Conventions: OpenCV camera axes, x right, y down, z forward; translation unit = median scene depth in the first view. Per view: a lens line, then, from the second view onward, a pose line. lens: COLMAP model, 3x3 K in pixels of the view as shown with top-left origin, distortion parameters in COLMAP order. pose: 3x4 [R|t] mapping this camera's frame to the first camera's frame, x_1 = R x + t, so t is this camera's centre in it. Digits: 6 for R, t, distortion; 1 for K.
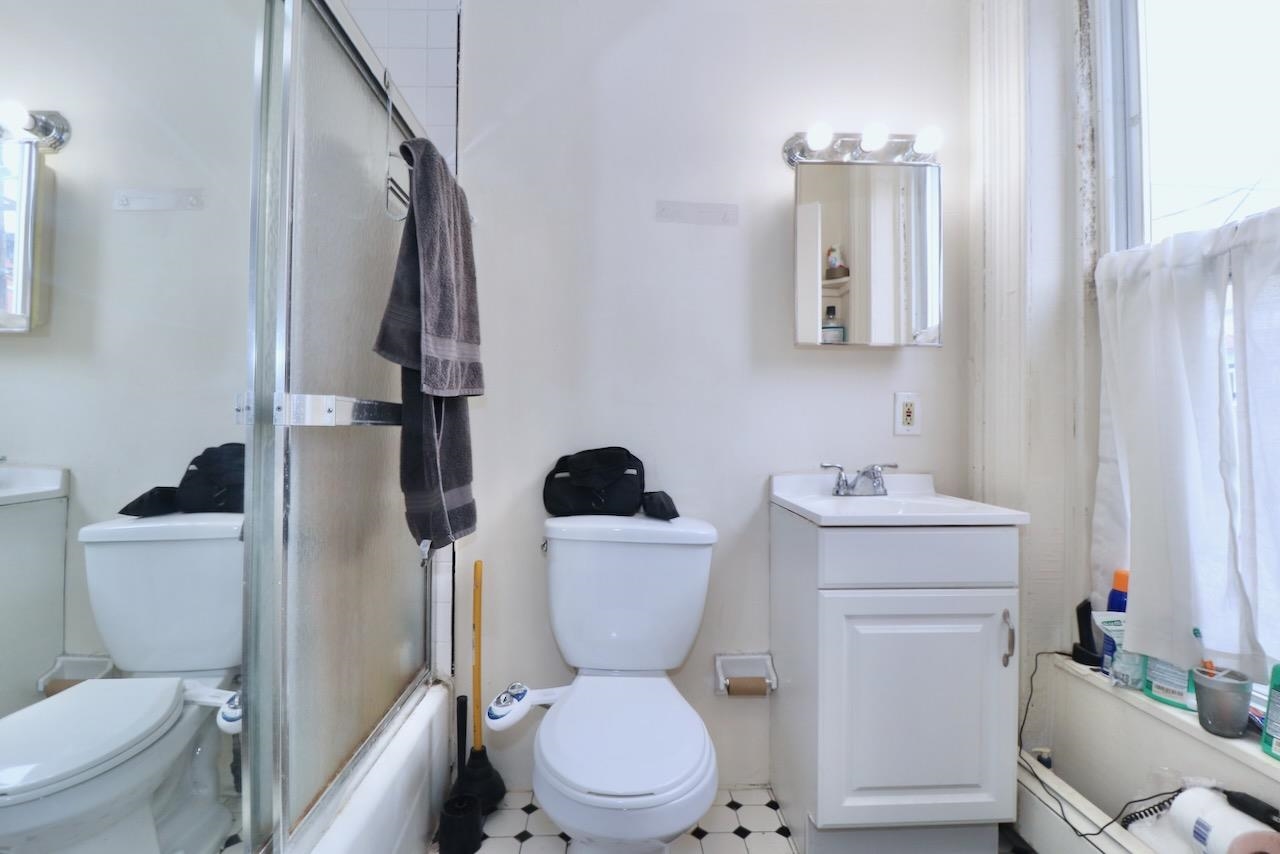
lens RADIAL K [[625.8, 0, 632.4], [0, 625.8, 414.9], [0, 0, 1]] dist [-0.003922, -0.014374]
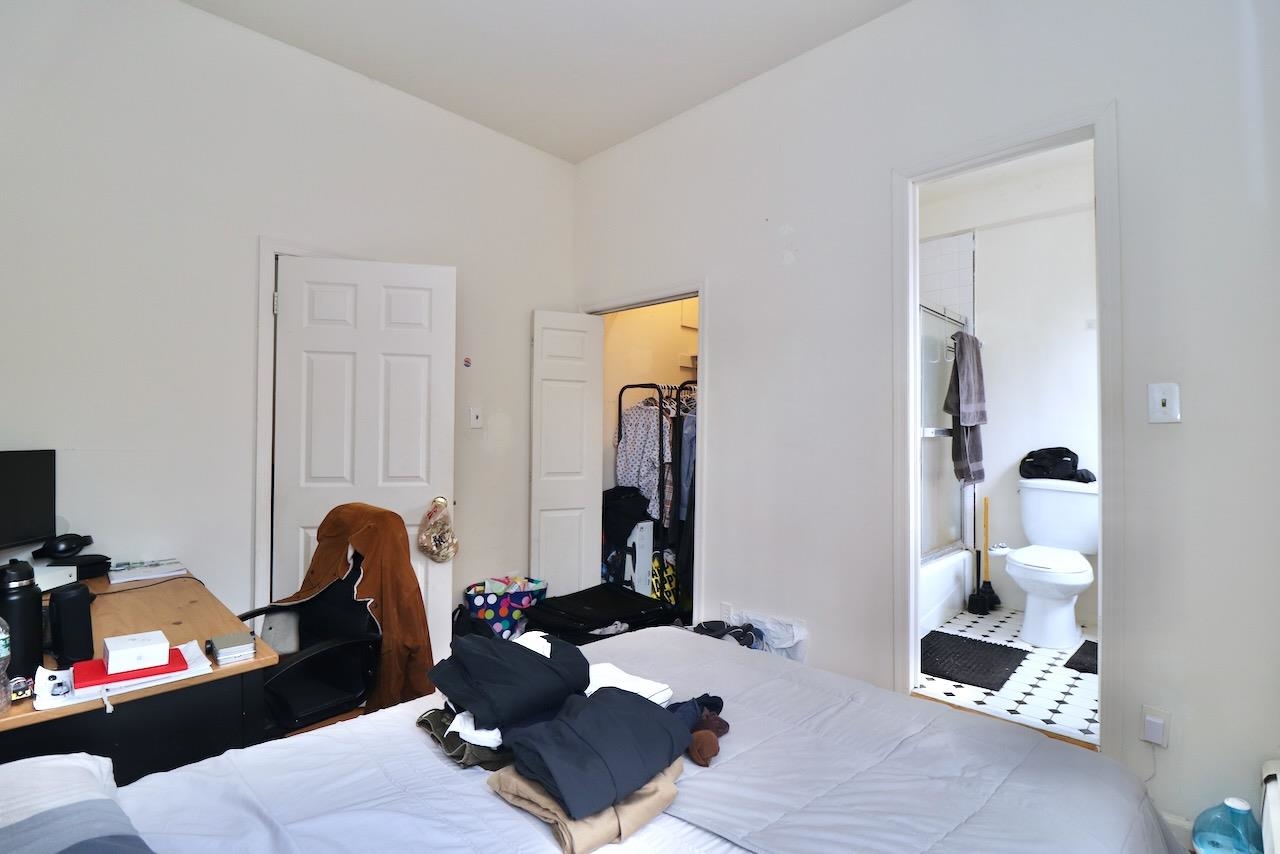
lens RADIAL K [[625.8, 0, 632.4], [0, 625.8, 414.9], [0, 0, 1]] dist [-0.003922, -0.014374]
pose [[0.704539, -0.008952, -0.709608, 0.499803], [0.009812, 0.999948, -0.002873, -0.071265], [0.709597, -0.004938, 0.704590, -1.642663]]
